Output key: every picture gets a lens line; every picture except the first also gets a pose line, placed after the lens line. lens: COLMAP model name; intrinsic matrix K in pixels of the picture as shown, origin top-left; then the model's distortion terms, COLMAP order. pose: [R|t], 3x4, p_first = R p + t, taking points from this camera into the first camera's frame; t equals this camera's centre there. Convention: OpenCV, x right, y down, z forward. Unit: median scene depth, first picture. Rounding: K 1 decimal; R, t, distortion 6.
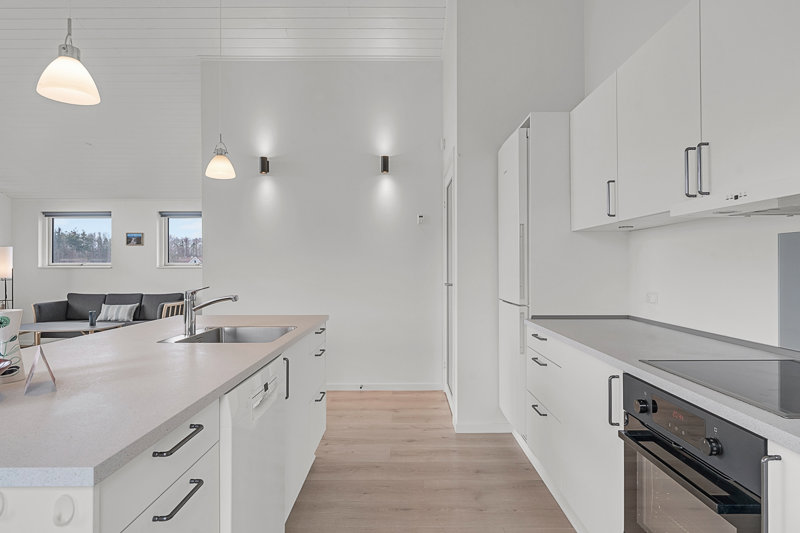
lens RADIAL K [[464.6, 0, 400.0], [0, 464.6, 267.7], [0, 0, 1]] dist [-0.002838, -0.000466]
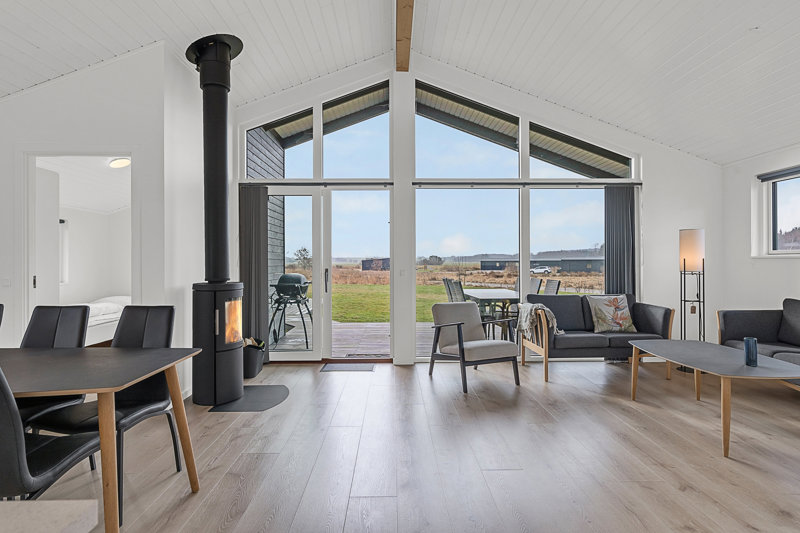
lens RADIAL K [[450.1, 0, 400.0], [0, 450.1, 266.5], [0, 0, 1]] dist [-0.001568, 0.000582]
pose [[0.024951, 0.013033, -0.999604, -0.202480], [0.002220, 0.999912, 0.013093, 0.005627], [0.999686, -0.002545, 0.024919, 0.753726]]
